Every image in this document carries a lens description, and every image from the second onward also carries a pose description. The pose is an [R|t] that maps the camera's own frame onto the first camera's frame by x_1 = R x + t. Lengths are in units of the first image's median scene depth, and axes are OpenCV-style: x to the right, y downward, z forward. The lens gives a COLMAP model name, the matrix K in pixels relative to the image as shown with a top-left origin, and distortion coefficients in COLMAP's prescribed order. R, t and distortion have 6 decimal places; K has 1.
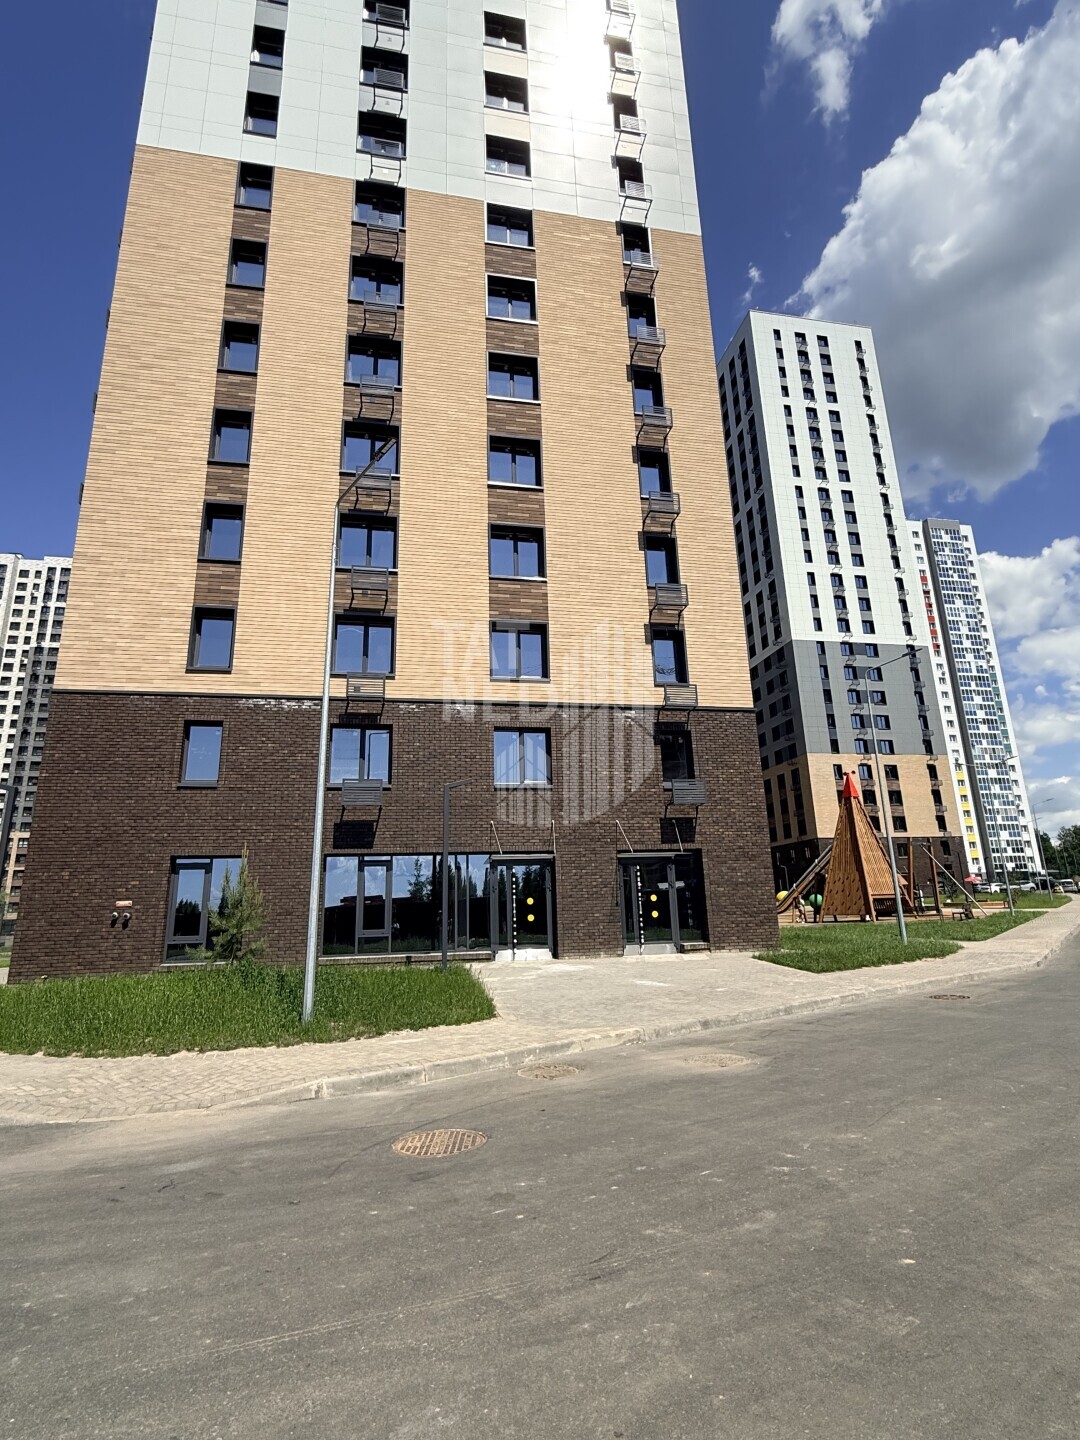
lens RADIAL K [[726.9, 0, 544.0], [0, 726.9, 719.2], [0, 0, 1]] dist [-0.003178, 0.001900]
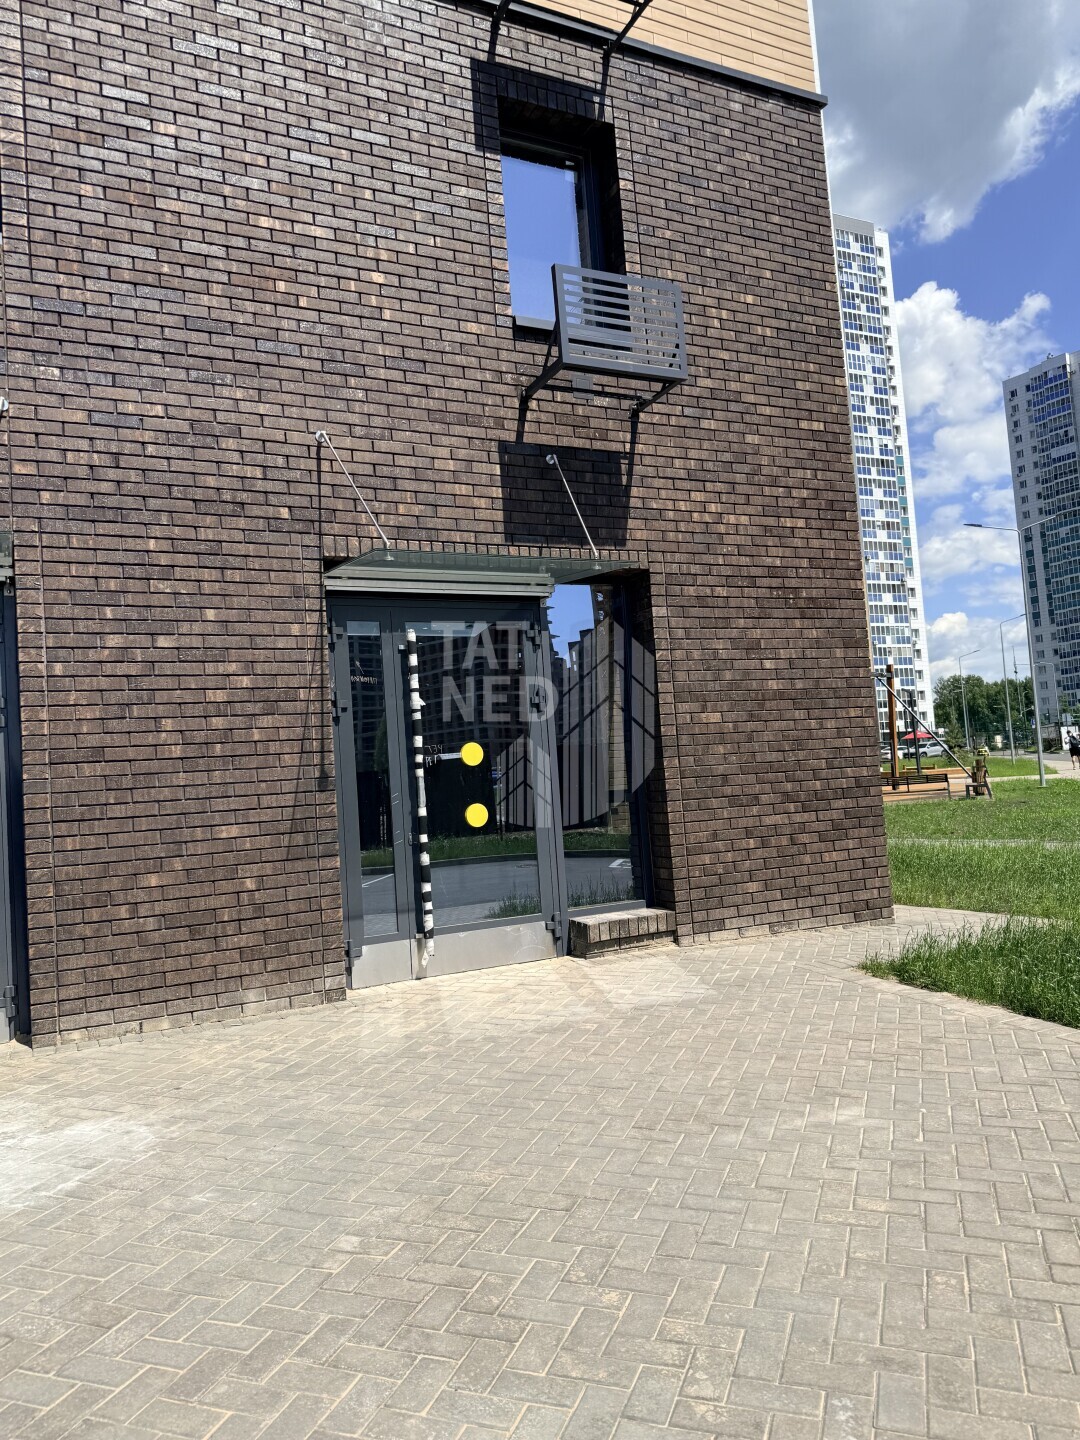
lens RADIAL K [[1041.9, 0, 548.6], [0, 1041.9, 723.8], [0, 0, 1]] dist [0.052076, -0.032621]
pose [[0.962742, -0.019004, 0.269752, 0.076197], [-0.030479, 0.983546, 0.178070, 0.164780], [-0.268697, -0.179657, 0.946322, 0.631144]]
